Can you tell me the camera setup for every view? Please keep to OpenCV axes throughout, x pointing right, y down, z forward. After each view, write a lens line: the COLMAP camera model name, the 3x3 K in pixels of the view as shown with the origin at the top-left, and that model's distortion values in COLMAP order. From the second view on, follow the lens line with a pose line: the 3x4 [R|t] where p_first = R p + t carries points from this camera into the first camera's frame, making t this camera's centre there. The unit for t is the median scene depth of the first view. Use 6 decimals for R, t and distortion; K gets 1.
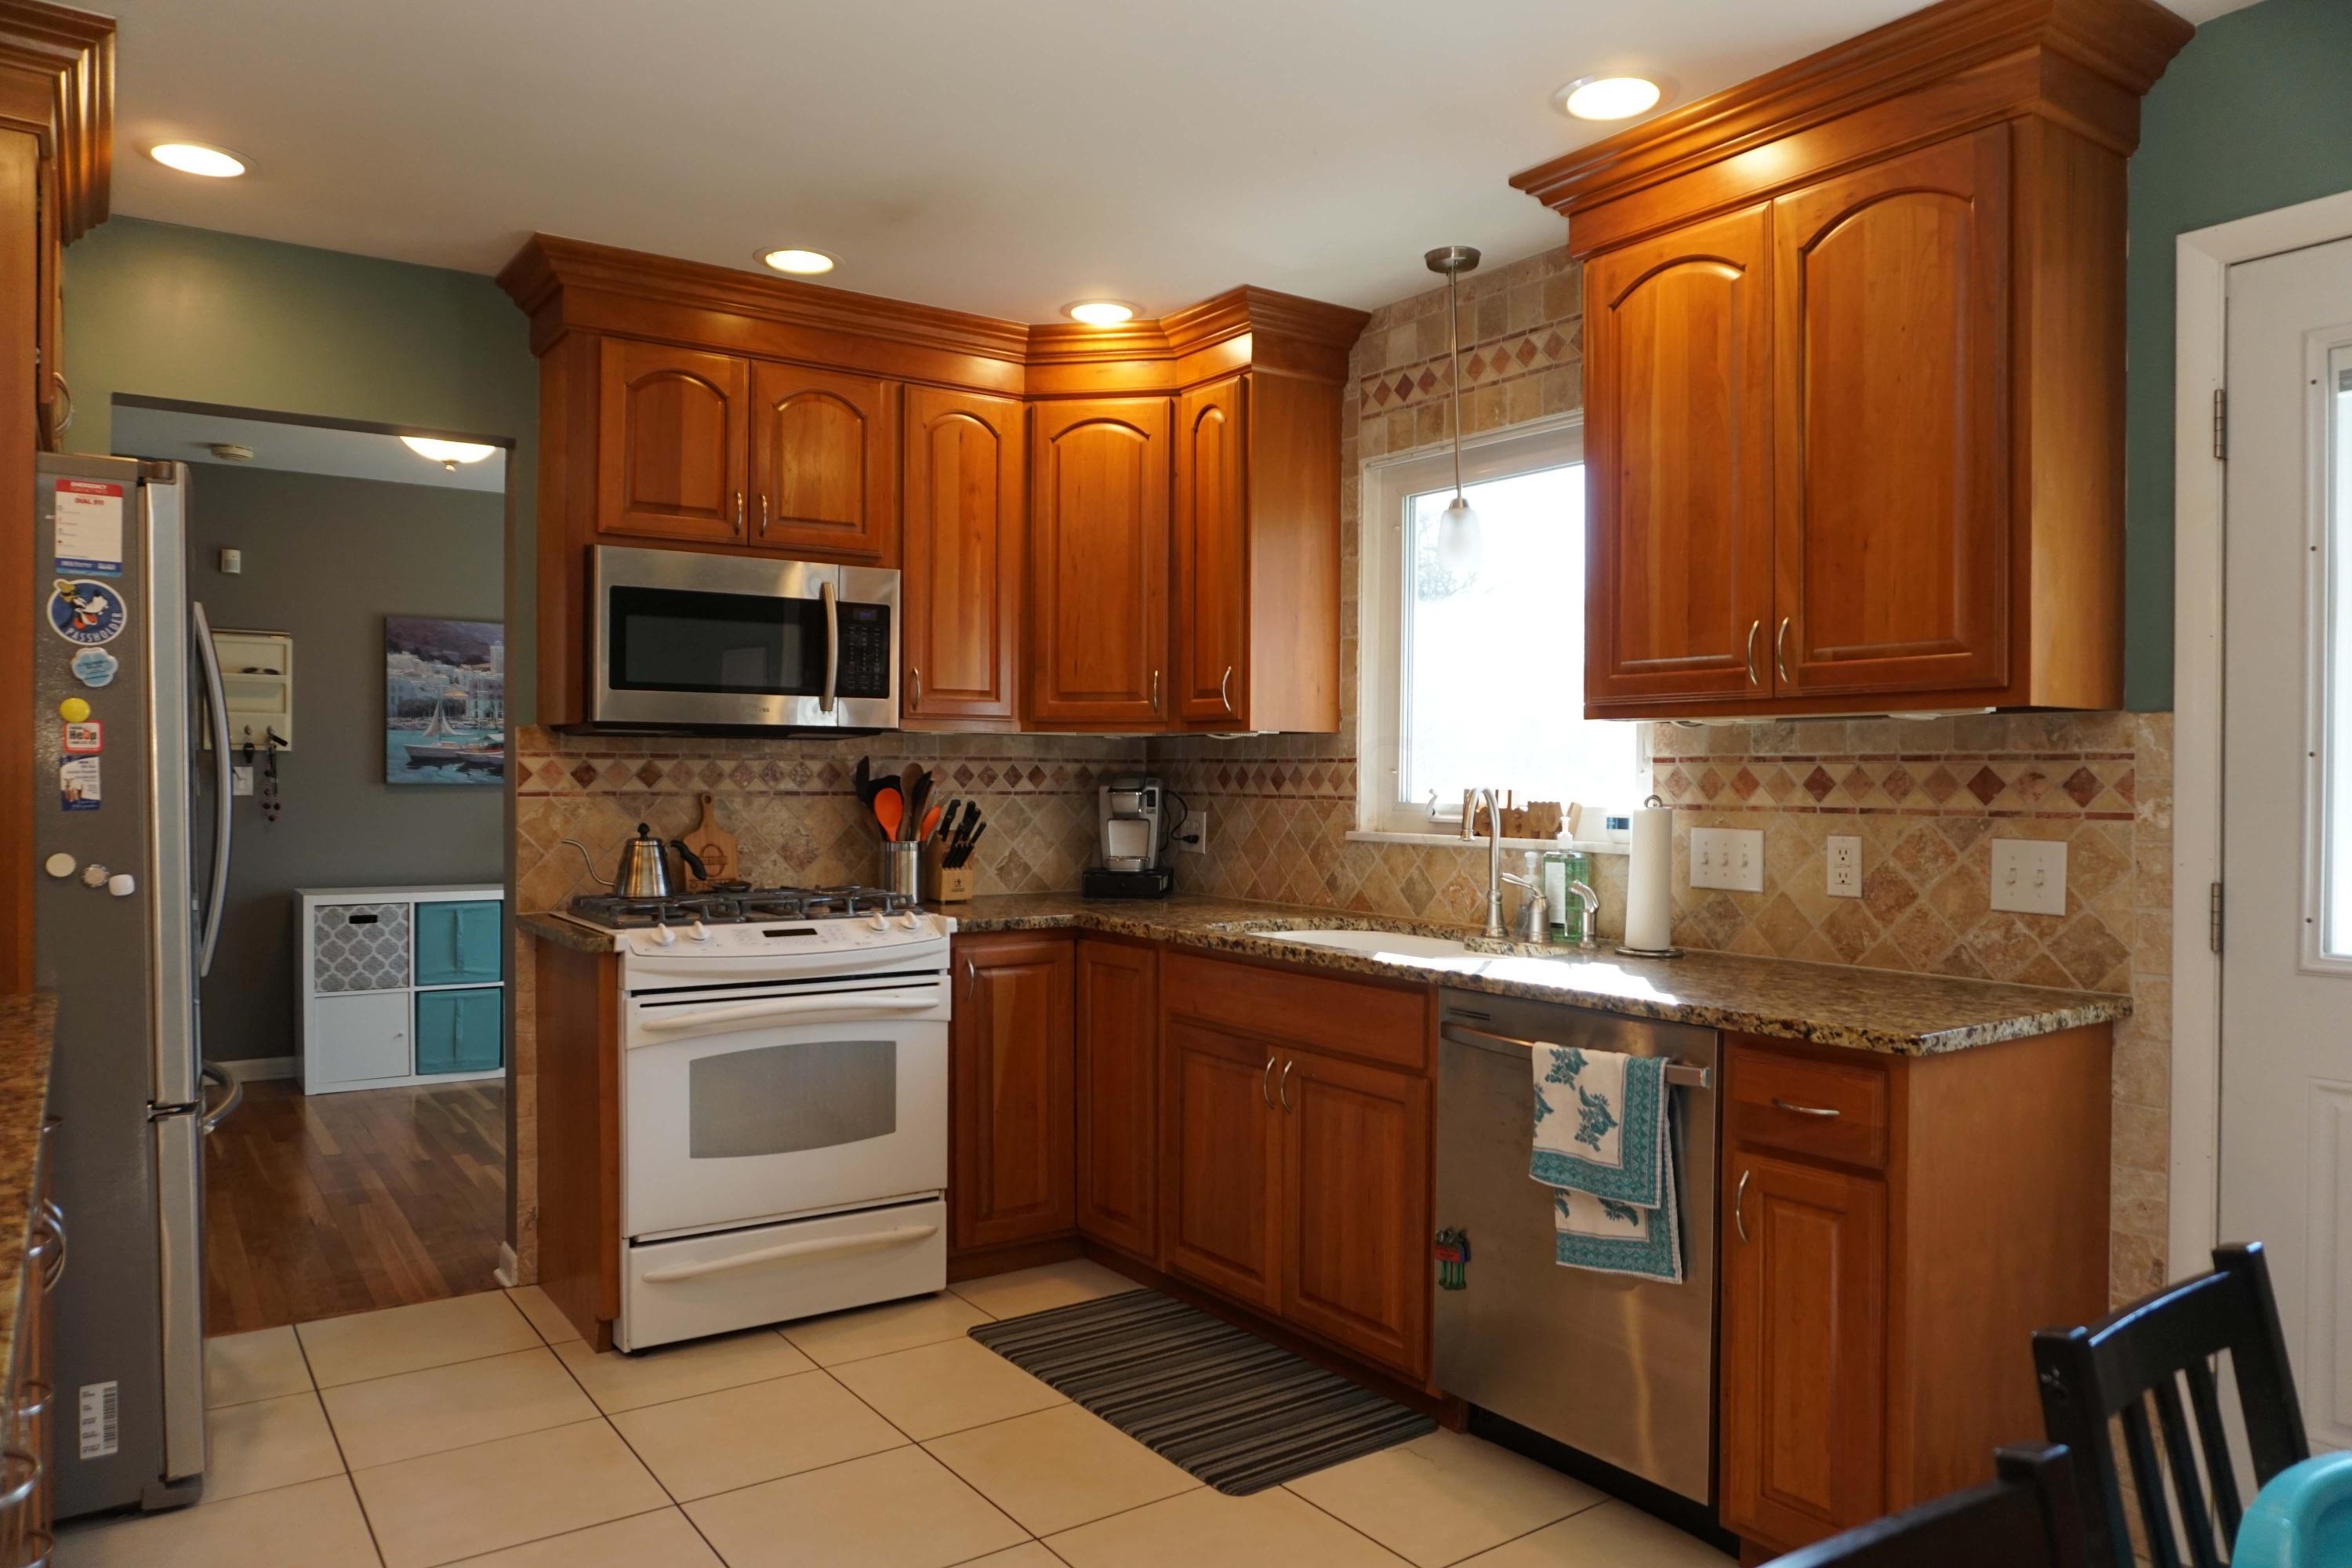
lens RADIAL K [[1558.9, 0, 1174.6], [0, 1558.9, 779.5], [0, 0, 1]] dist [-0.038331, 0.013710]
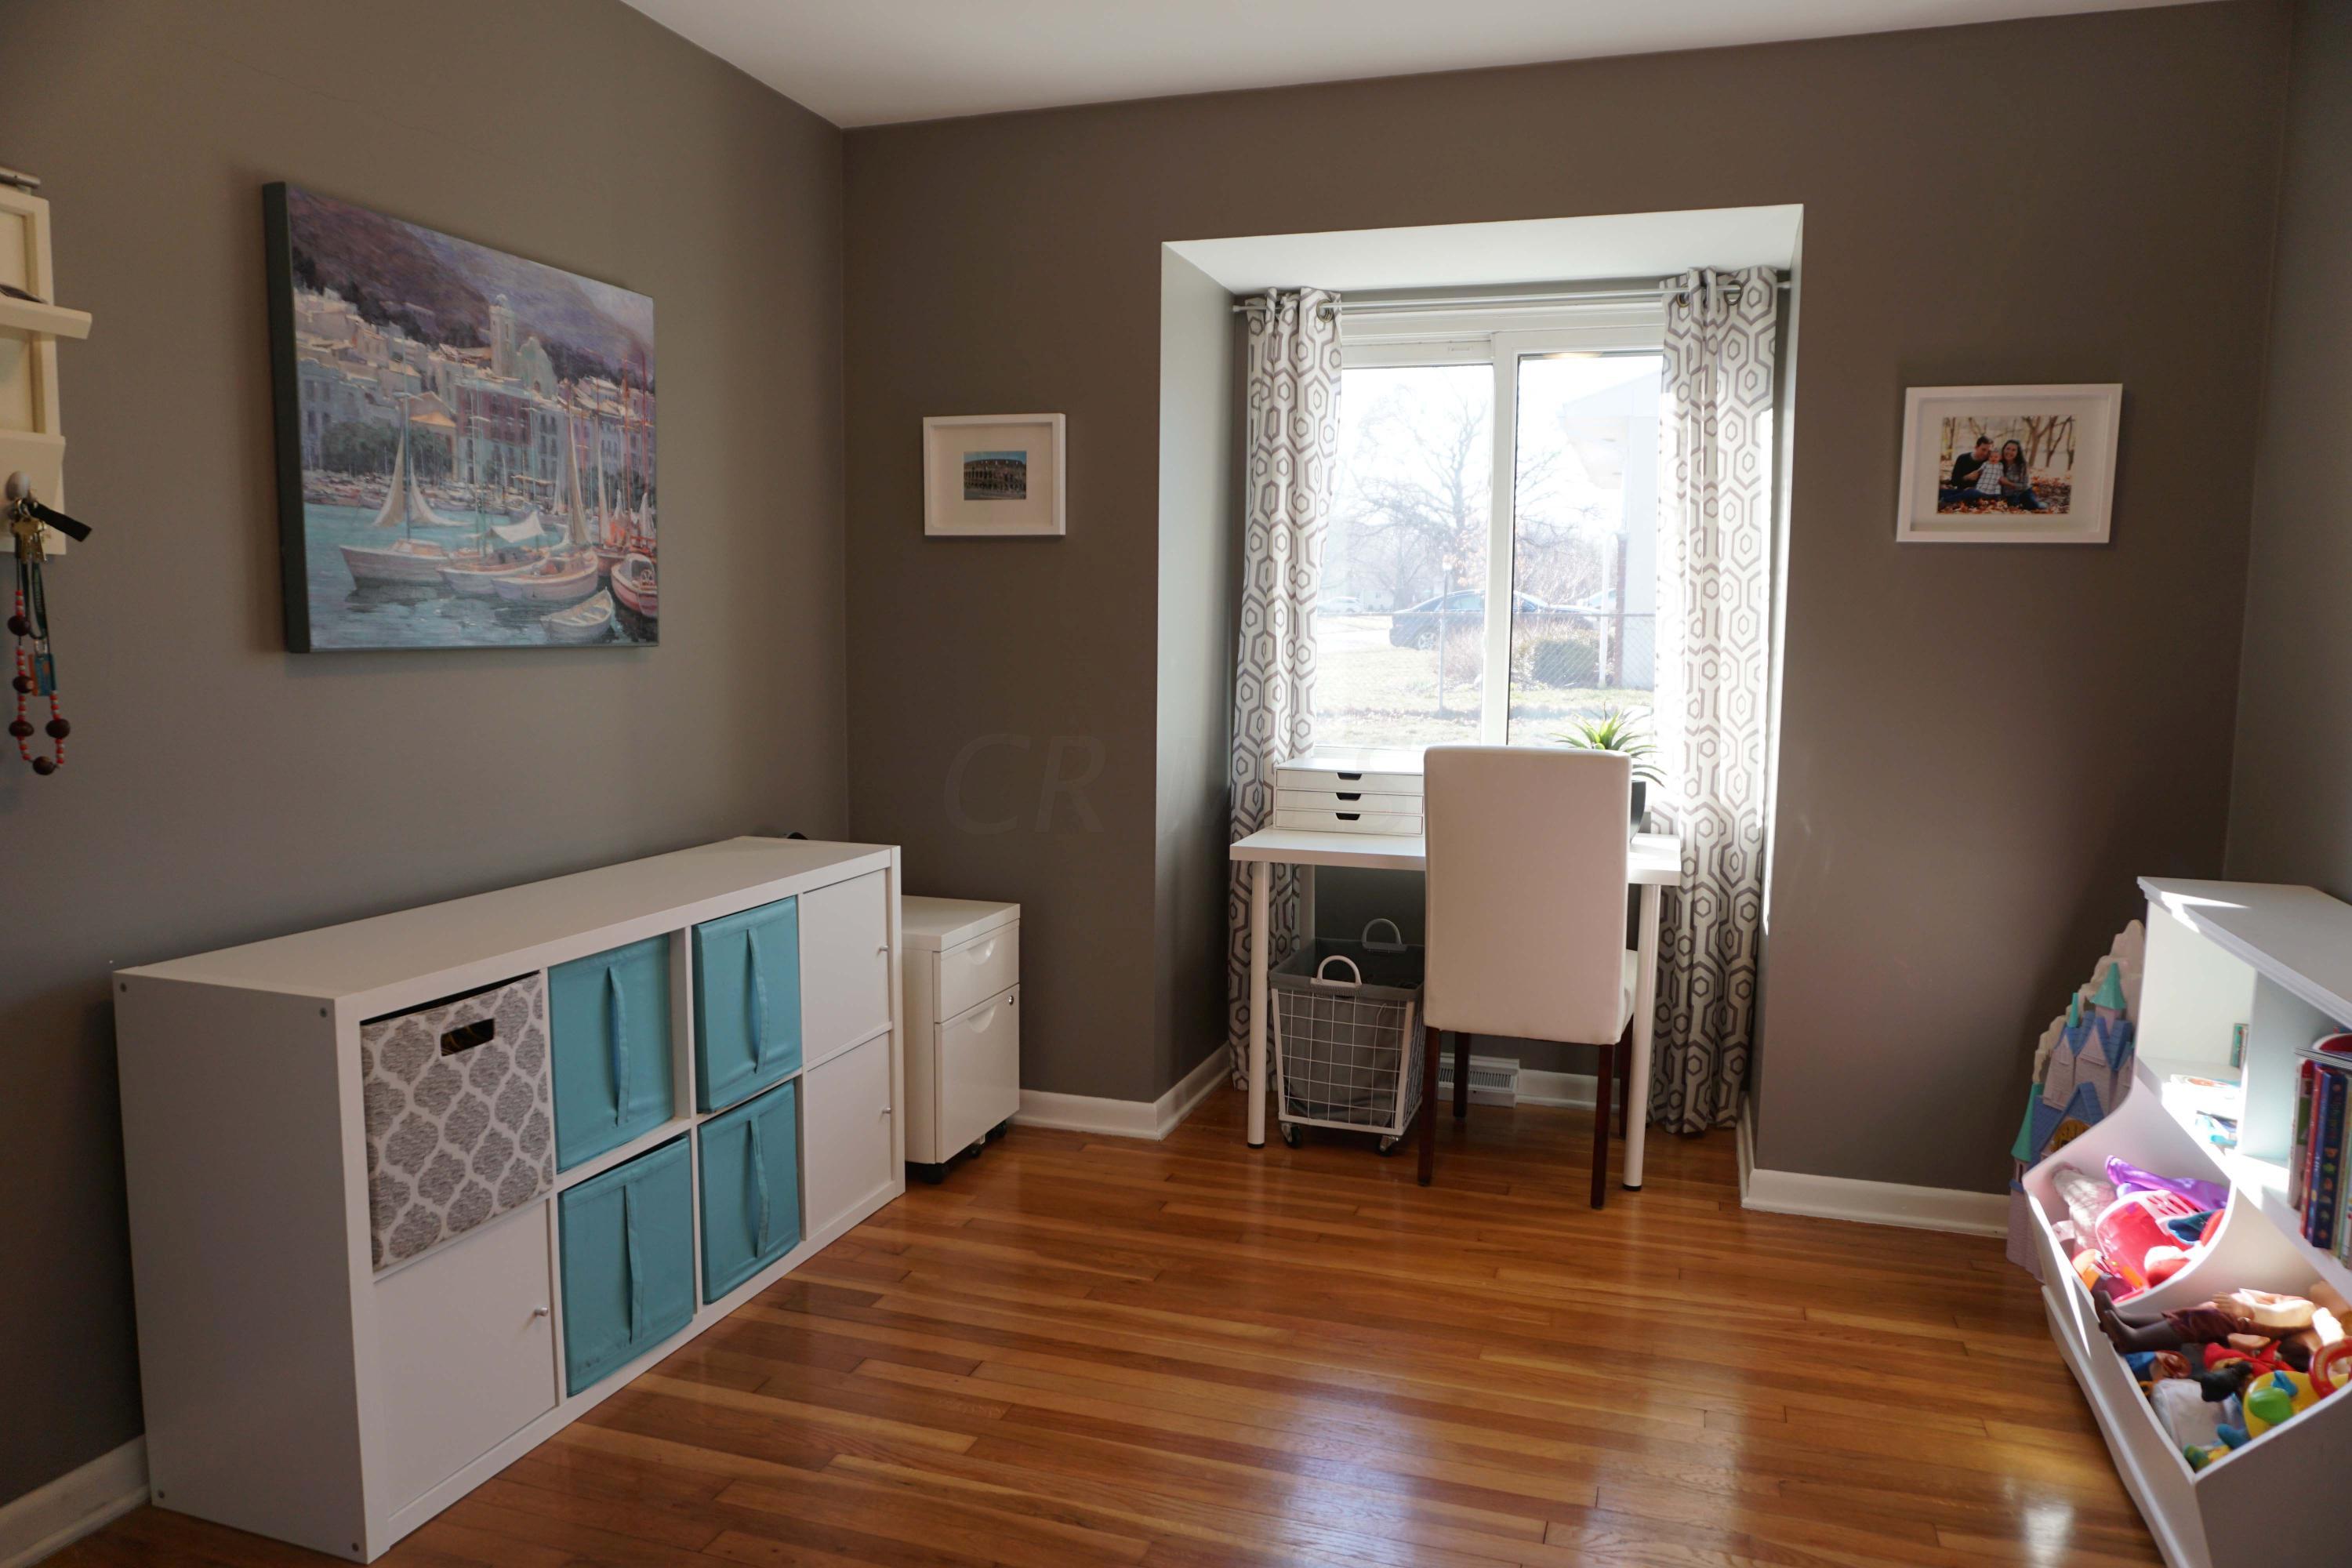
lens RADIAL K [[1558.9, 0, 1178.9], [0, 1558.9, 781.2], [0, 0, 1]] dist [-0.038331, 0.013710]
pose [[0.808078, -0.060200, 0.585991, -0.600278], [-0.000272, 0.994726, 0.102565, -0.004639], [-0.589075, -0.083040, 0.803800, 0.623937]]
